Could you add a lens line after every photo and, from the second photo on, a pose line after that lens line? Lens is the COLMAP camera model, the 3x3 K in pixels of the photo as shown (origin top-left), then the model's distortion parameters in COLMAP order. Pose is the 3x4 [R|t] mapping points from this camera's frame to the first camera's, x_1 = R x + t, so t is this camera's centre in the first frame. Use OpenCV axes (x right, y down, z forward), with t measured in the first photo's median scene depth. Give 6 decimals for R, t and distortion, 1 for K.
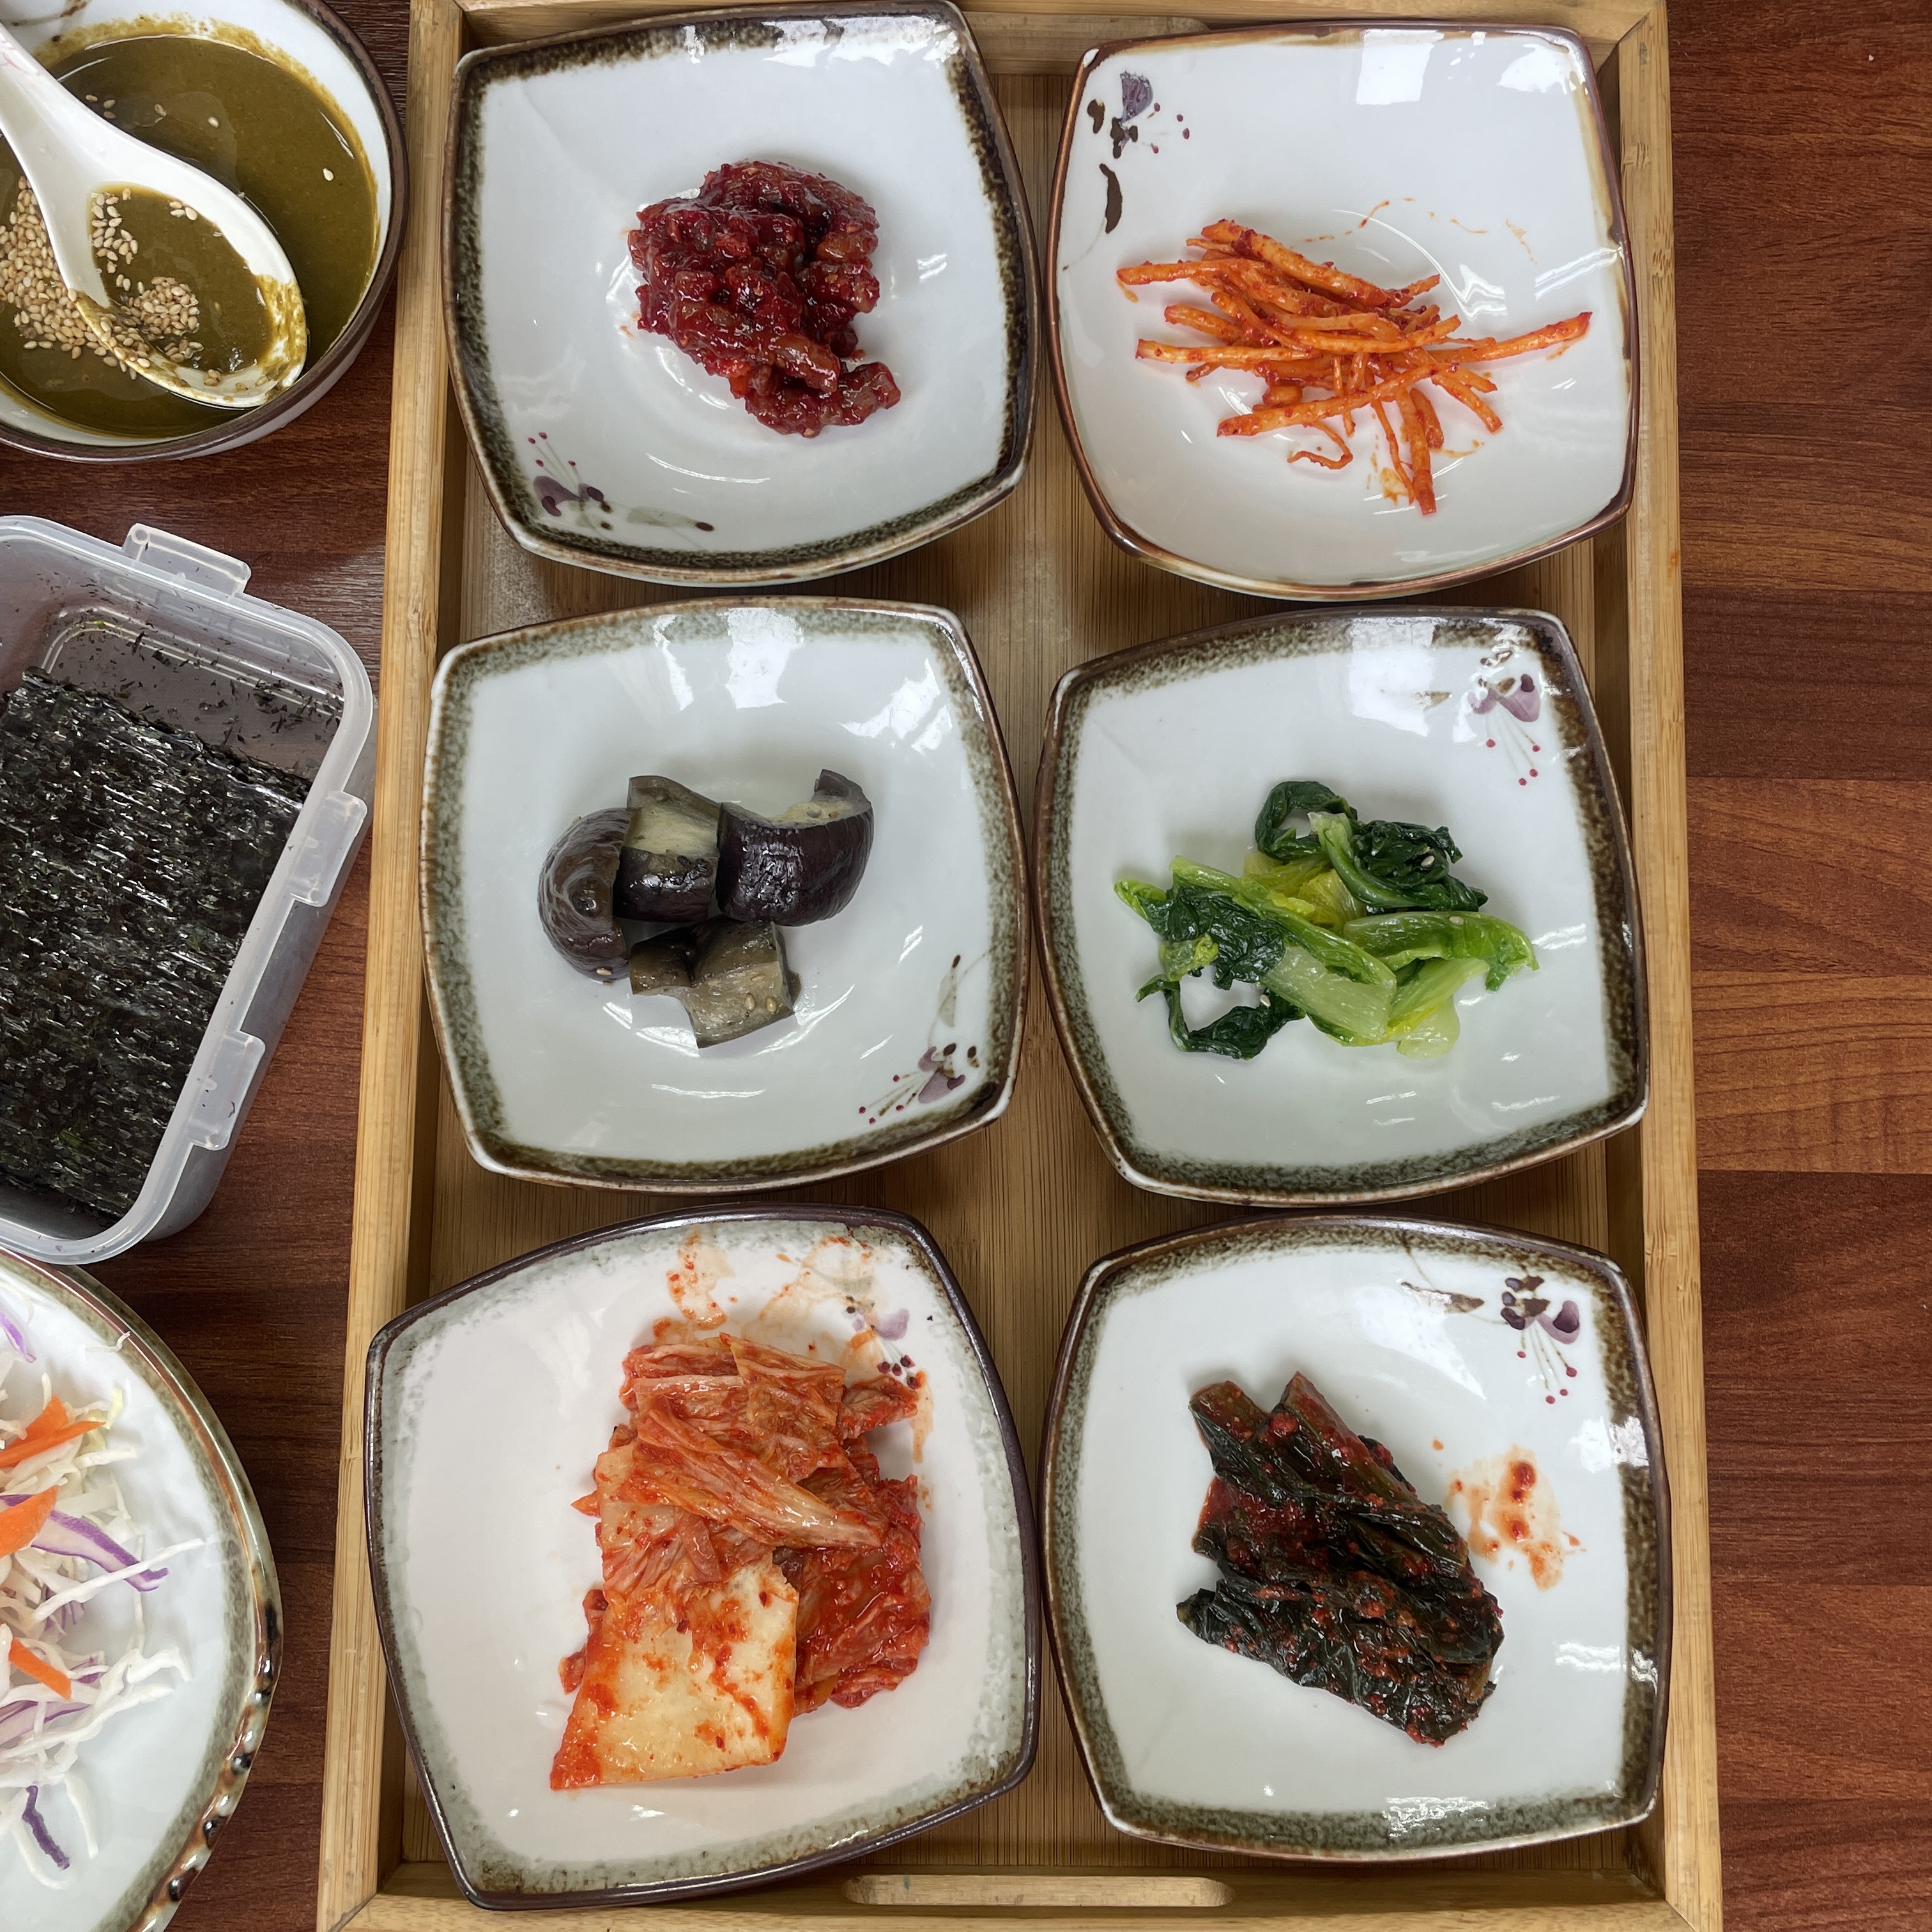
lens RADIAL K [[1998.1, 0, 881.8], [0, 1998.1, 941.4], [0, 0, 1]] dist [0.056411, 0.000000]
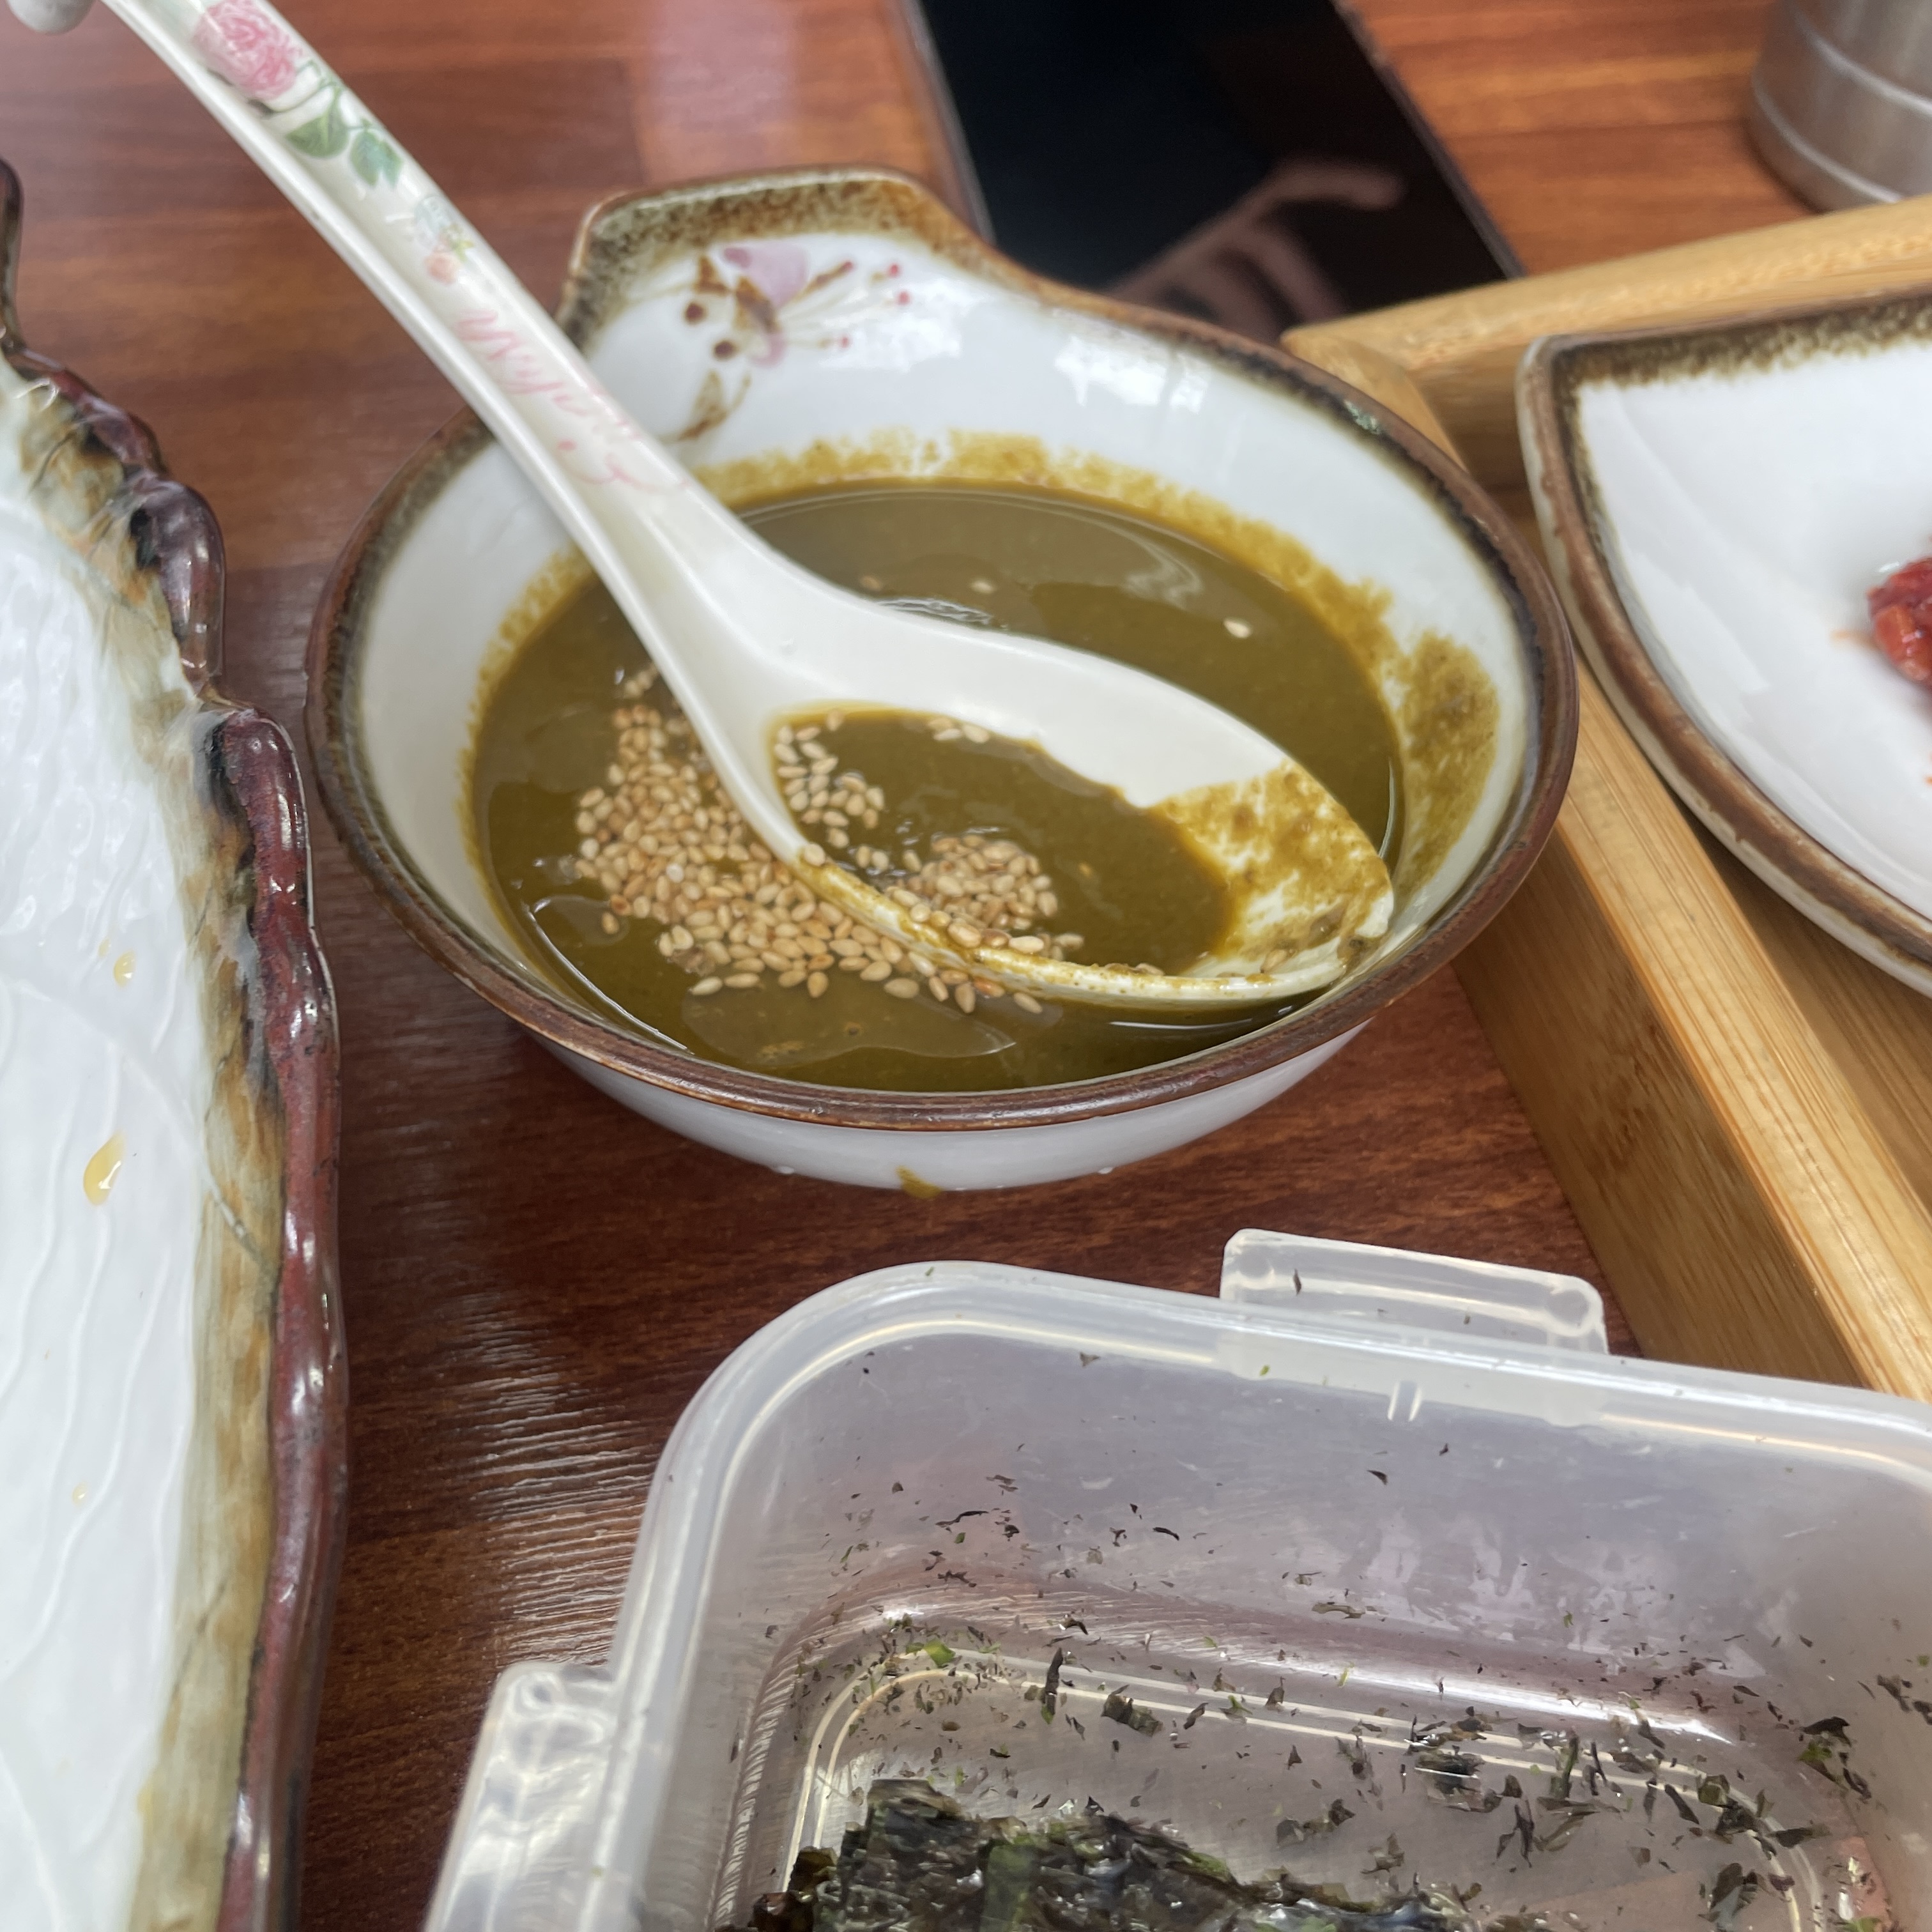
lens RADIAL K [[1998.1, 0, 961.7], [0, 1998.1, 1016.7], [0, 0, 1]] dist [0.056411, 0.000000]
pose [[0.973500, -0.147354, 0.174882, -0.440925], [0.218474, 0.825230, -0.520830, -0.067109], [-0.067572, 0.545236, 0.835555, 0.661037]]
